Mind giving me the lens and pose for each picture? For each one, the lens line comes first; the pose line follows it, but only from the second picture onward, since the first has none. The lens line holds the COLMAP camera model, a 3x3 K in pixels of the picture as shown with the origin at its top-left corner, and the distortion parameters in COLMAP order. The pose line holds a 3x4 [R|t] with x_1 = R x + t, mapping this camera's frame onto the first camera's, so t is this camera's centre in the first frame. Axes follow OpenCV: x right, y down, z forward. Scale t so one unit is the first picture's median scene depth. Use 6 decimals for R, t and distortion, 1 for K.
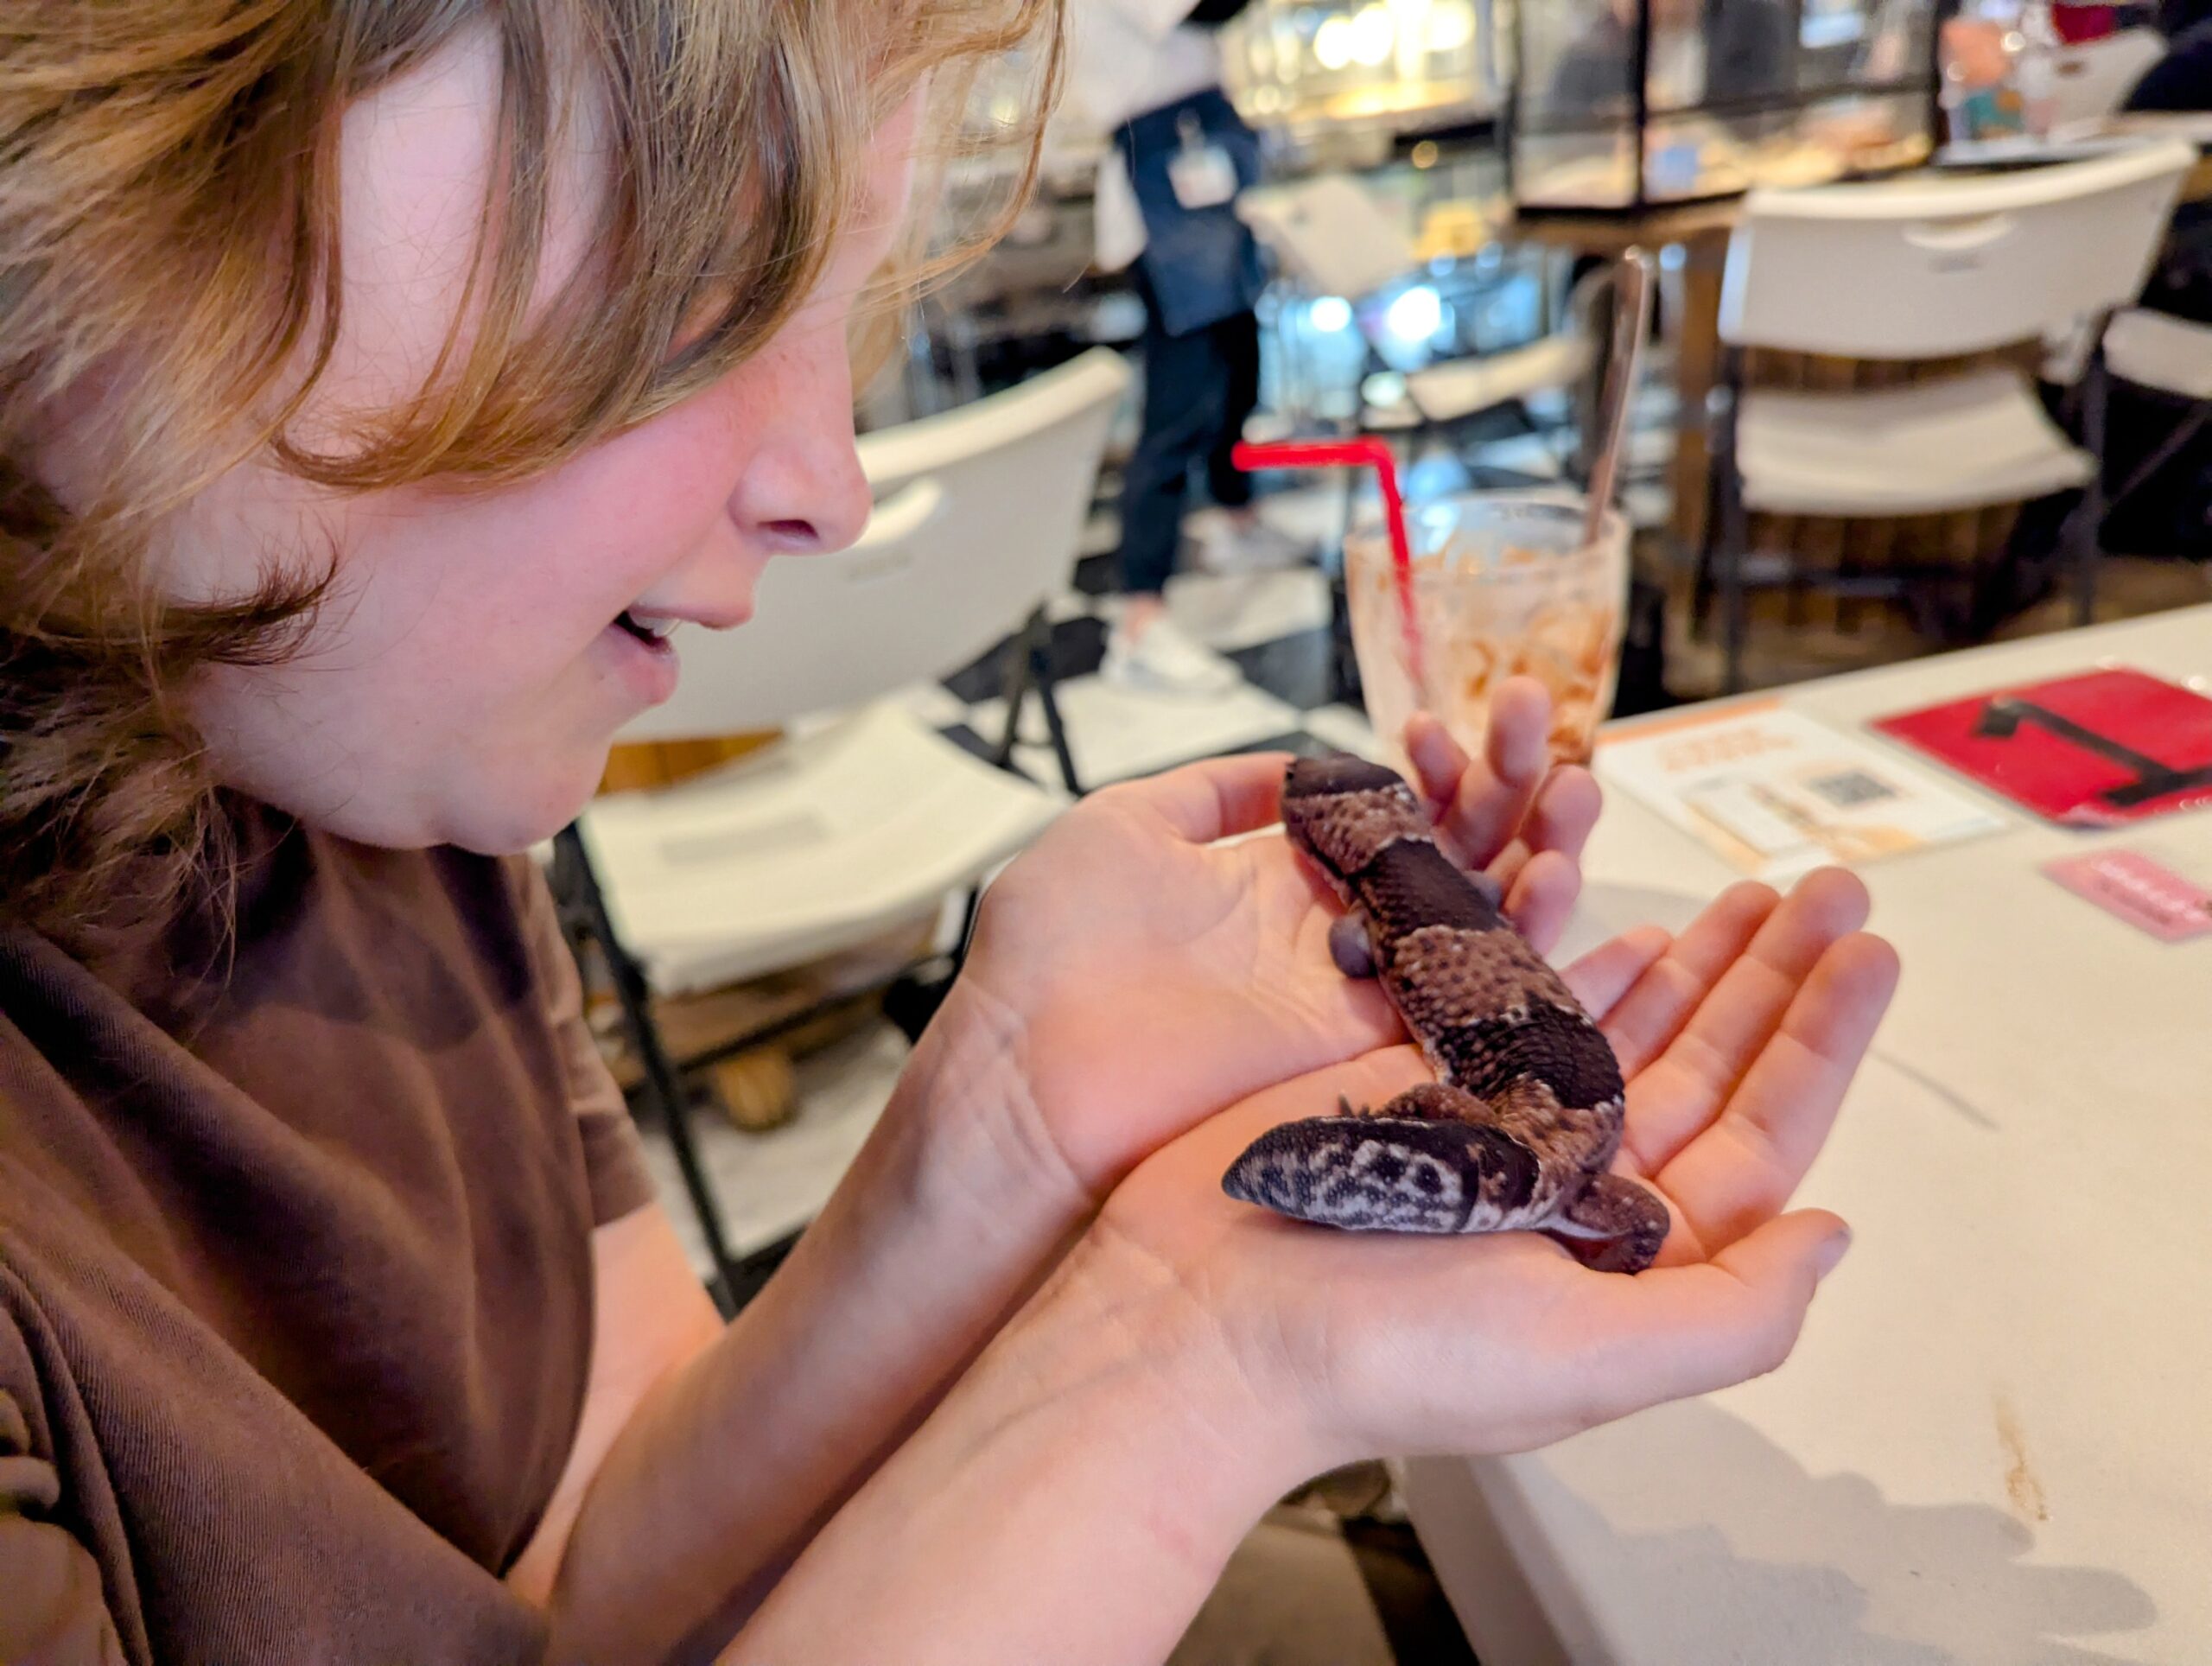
lens RADIAL K [[1583.1, 0, 1106.0], [0, 1583.1, 833.0], [0, 0, 1]] dist [0.003884, -0.002416]
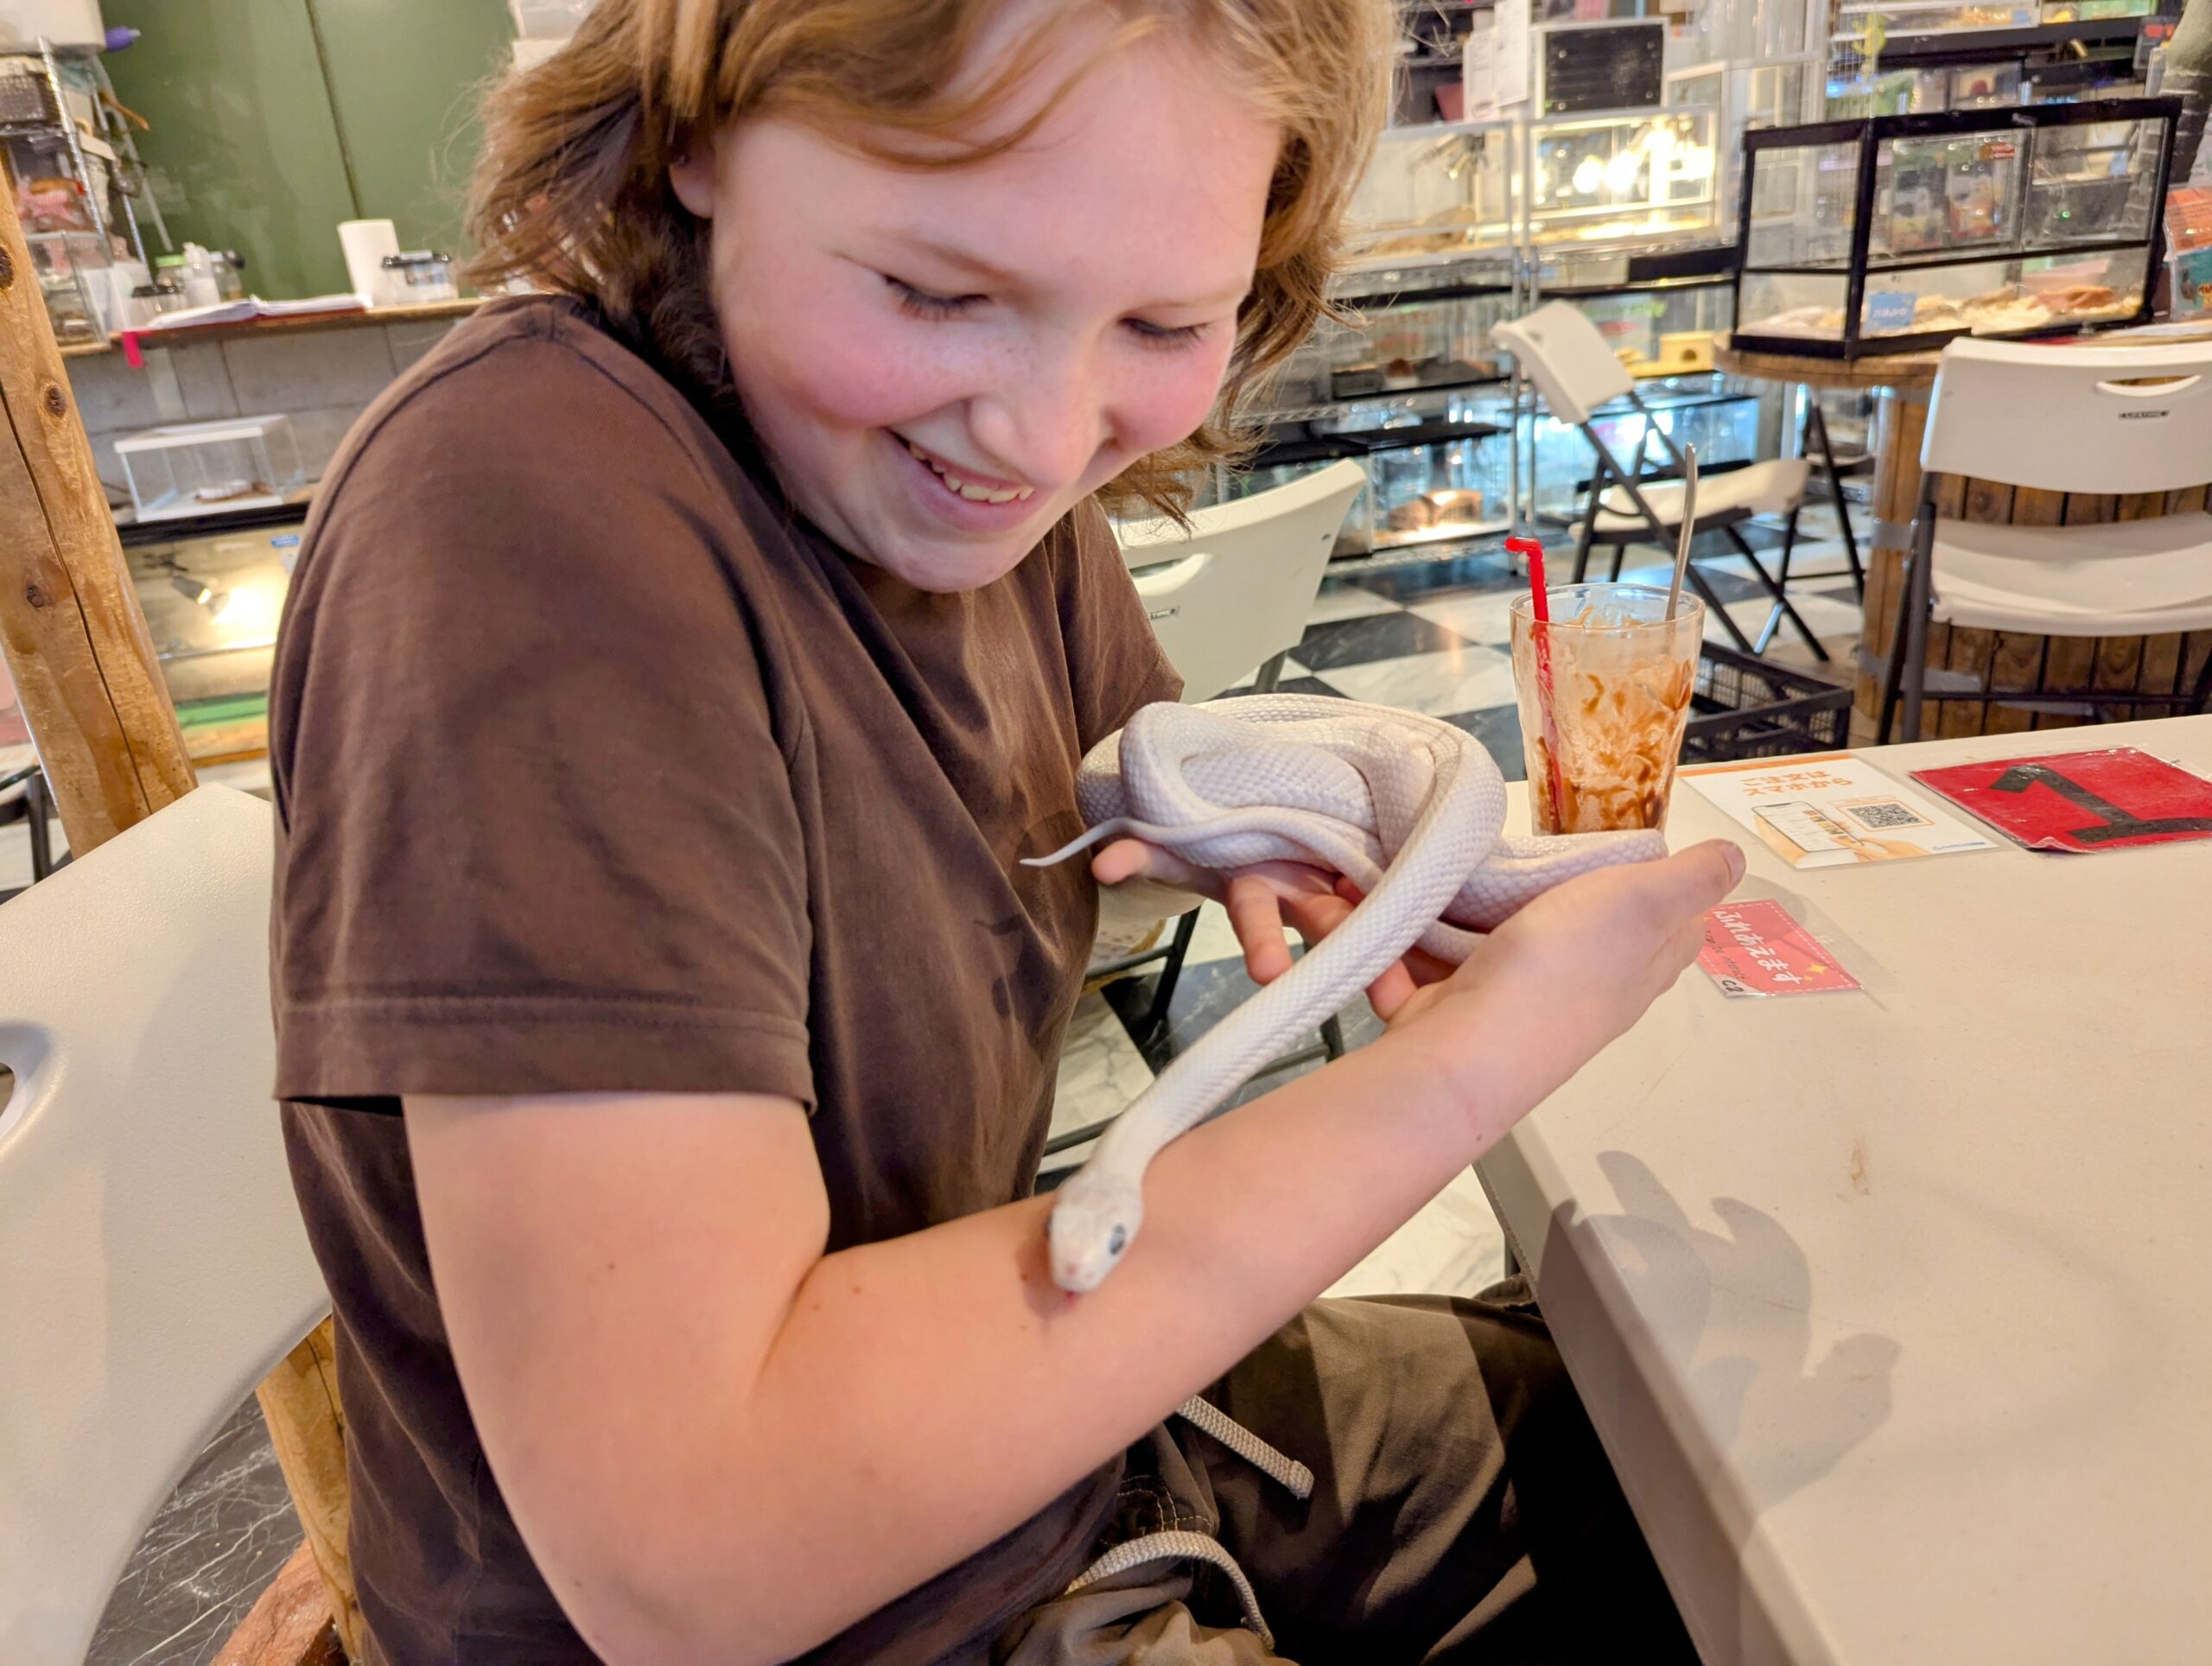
lens RADIAL K [[1583.1, 0, 1106.0], [0, 1583.1, 833.0], [0, 0, 1]] dist [0.003884, -0.002416]
pose [[0.988152, 0.085872, -0.127207, -0.002733], [-0.091884, 0.994877, -0.042157, 0.031541], [0.122935, 0.053346, 0.990980, -0.124419]]
